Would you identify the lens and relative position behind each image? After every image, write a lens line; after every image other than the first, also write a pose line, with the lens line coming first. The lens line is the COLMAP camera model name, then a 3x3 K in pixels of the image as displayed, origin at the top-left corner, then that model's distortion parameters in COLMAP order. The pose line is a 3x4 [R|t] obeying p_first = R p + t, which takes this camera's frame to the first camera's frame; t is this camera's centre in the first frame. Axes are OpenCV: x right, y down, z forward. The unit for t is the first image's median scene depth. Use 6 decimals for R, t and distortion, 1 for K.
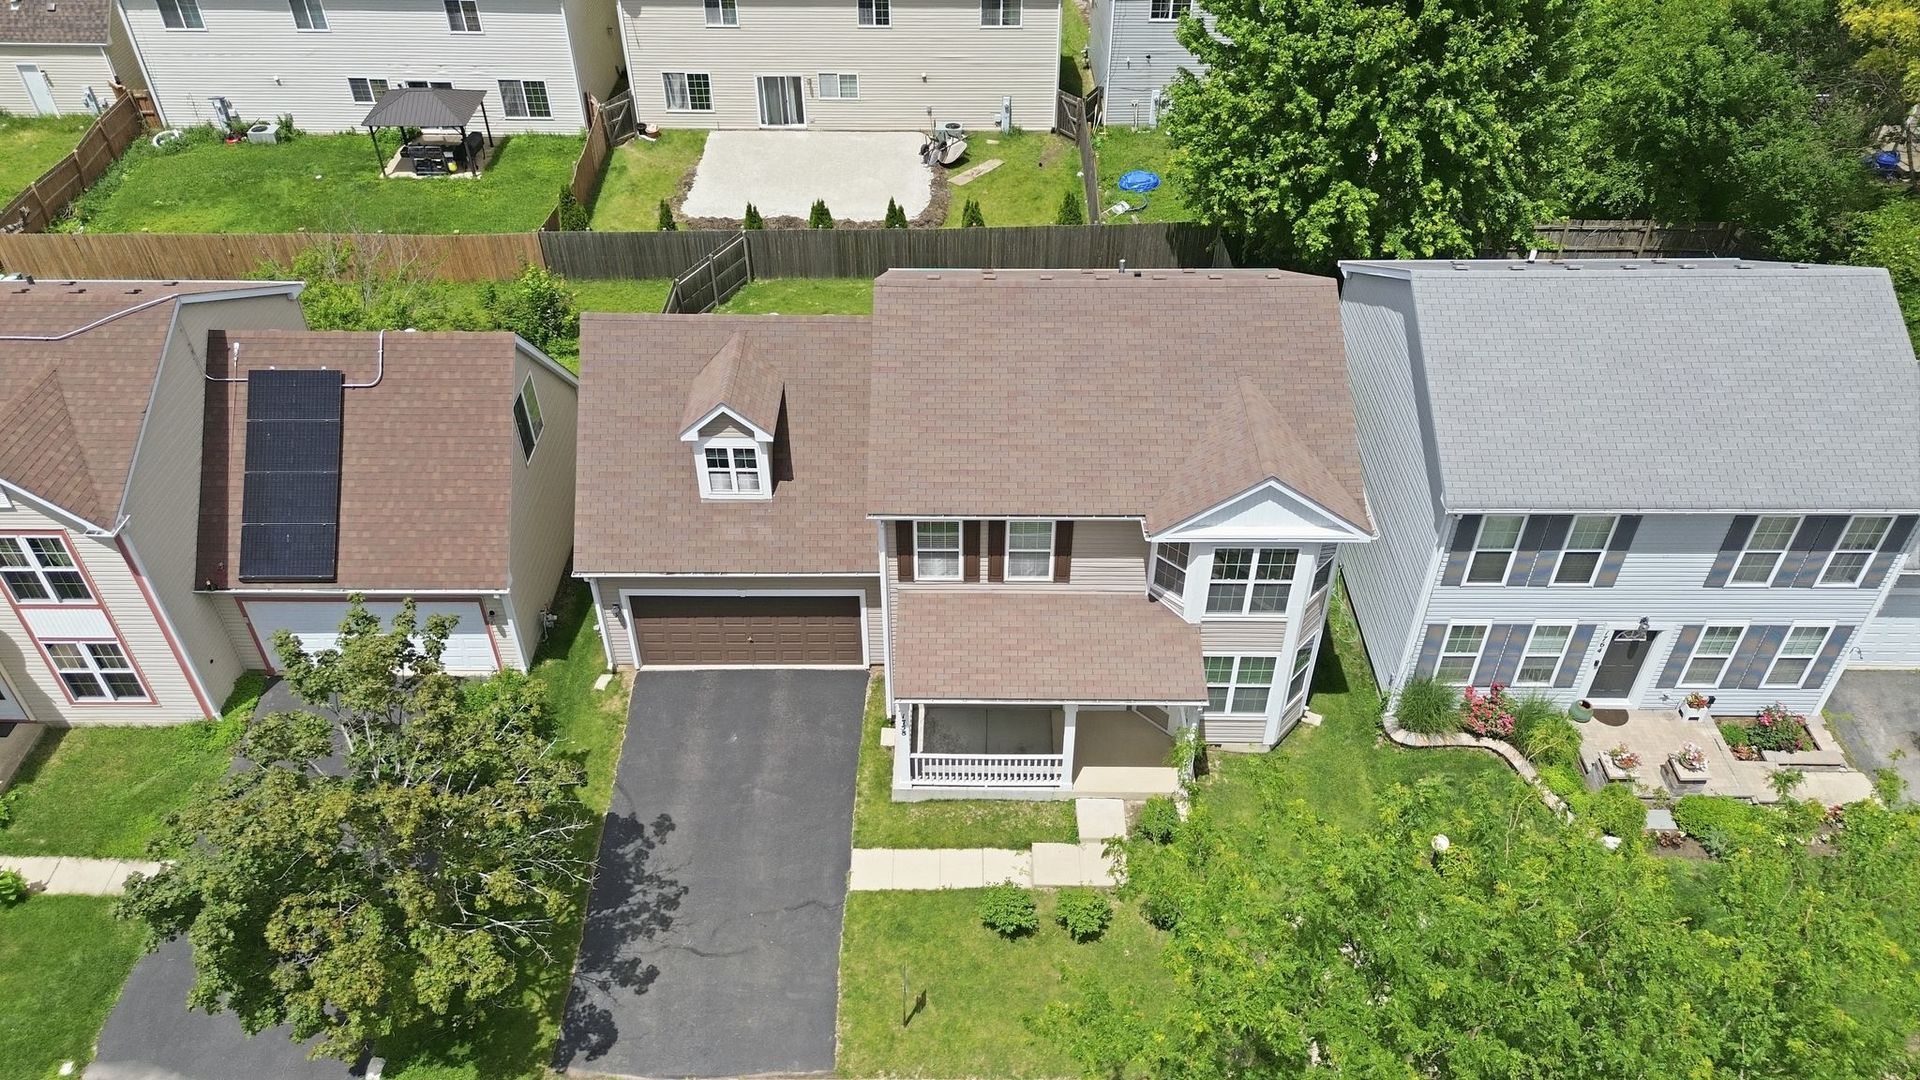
lens RADIAL K [[1382.5, 0, 975.7], [0, 1382.5, 530.3], [0, 0, 1]] dist [0.049626, -0.019943]
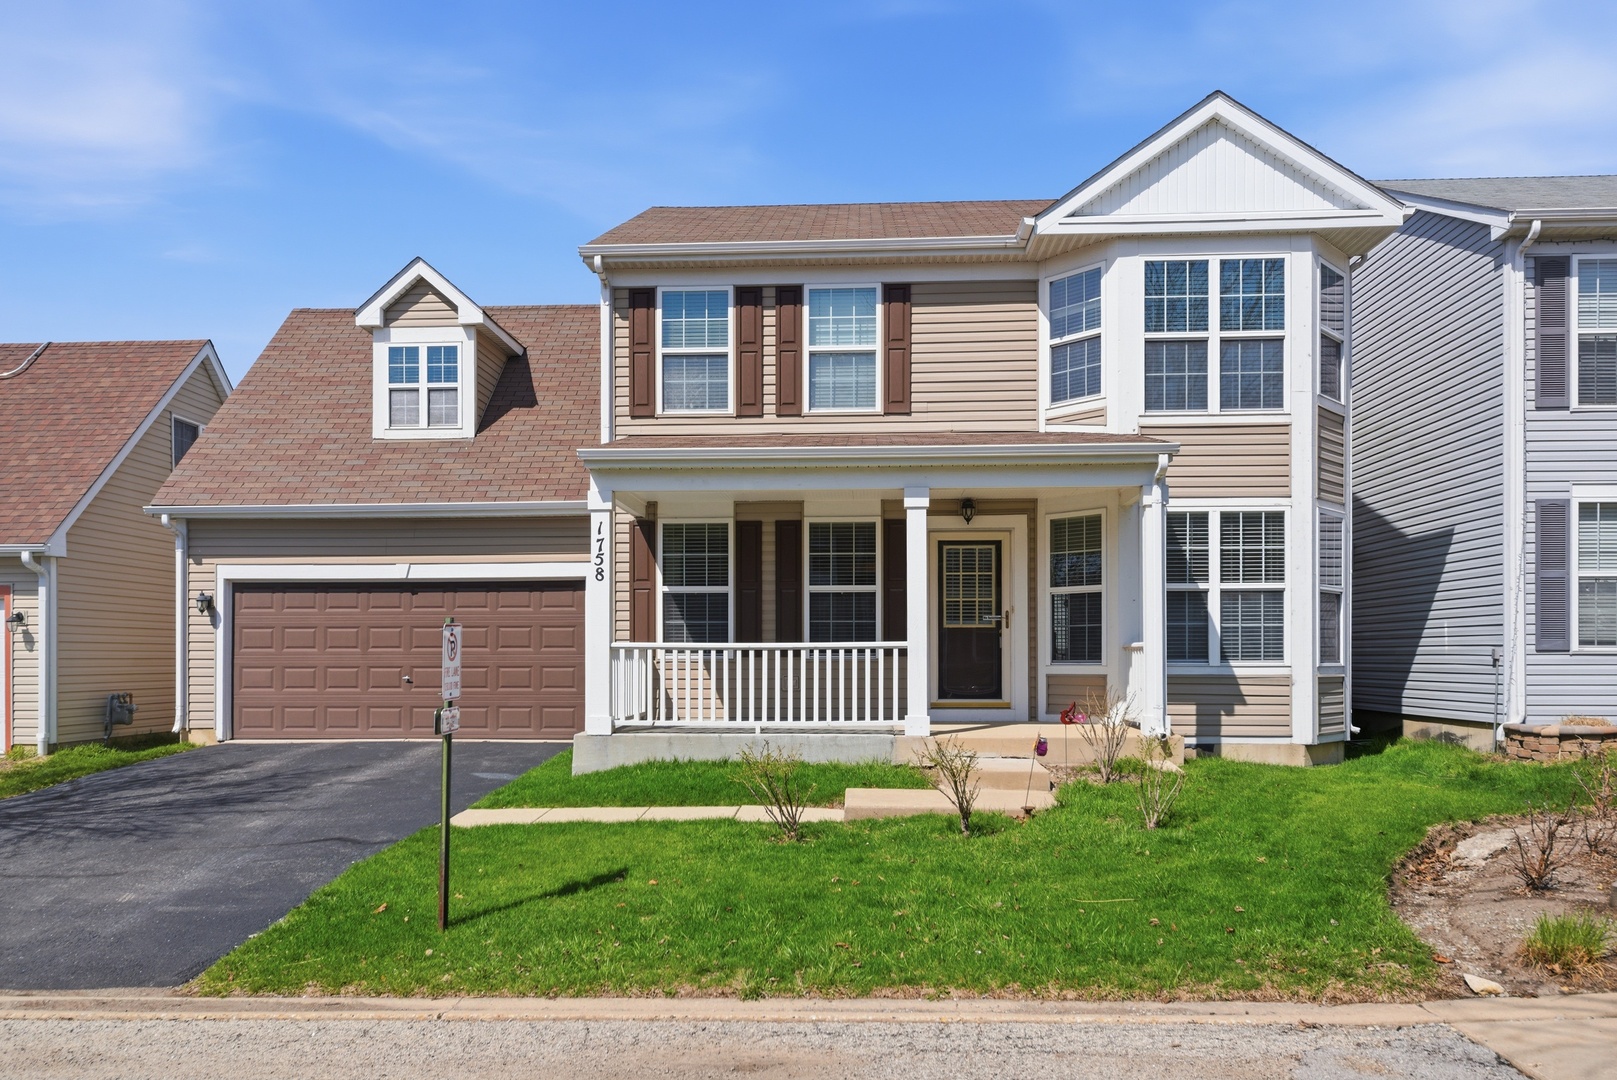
lens RADIAL K [[1245.7, 0, 800.4], [0, 1245.7, 550.0], [0, 0, 1]] dist [-0.009540, -0.001984]
pose [[0.998175, -0.003986, -0.060262, 0.048734], [-0.035936, 0.762746, -0.645699, 0.404733], [0.048539, 0.646686, 0.761211, 0.577234]]
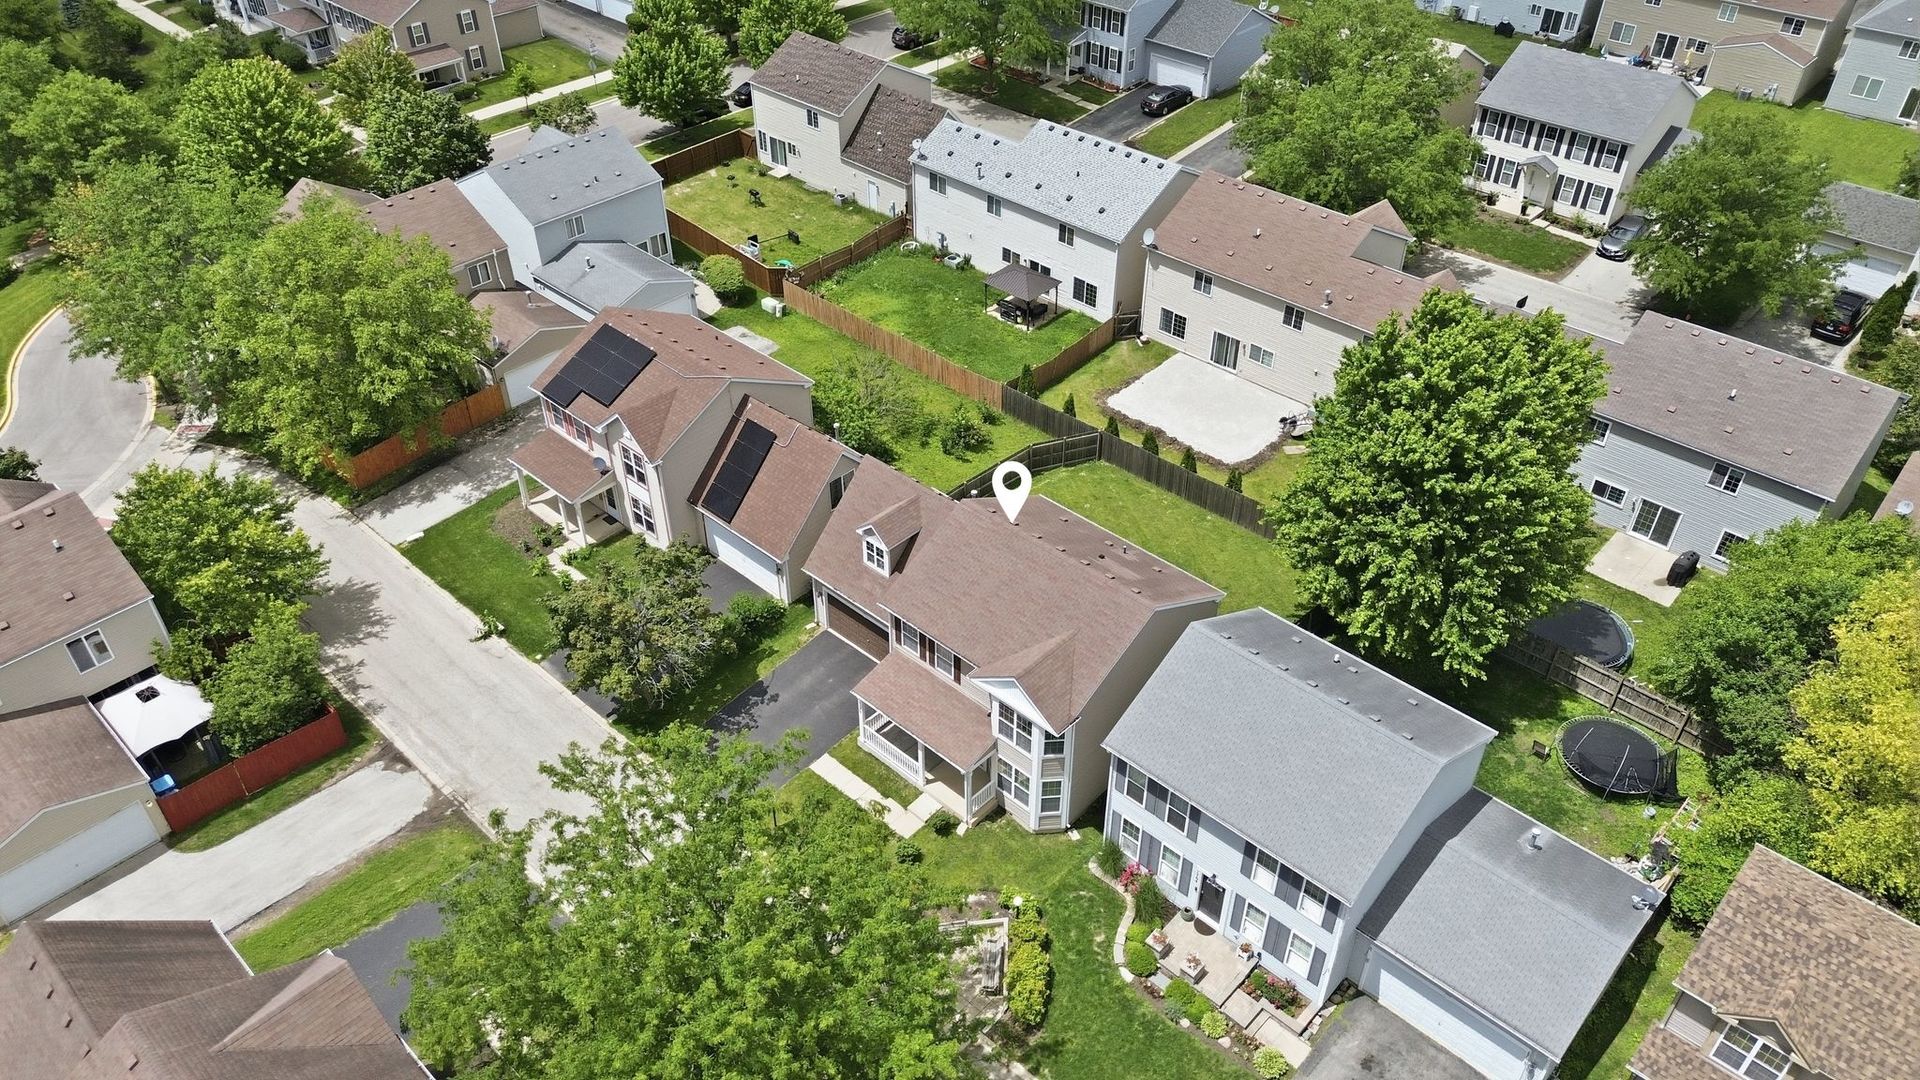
lens RADIAL K [[1382.5, 0, 959.0], [0, 1382.5, 542.7], [0, 0, 1]] dist [0.049626, -0.019943]
pose [[0.733725, 0.425918, -0.529379, 0.923807], [-0.434095, 0.893237, 0.117004, -0.335113], [0.522695, 0.143951, 0.840279, -0.580230]]
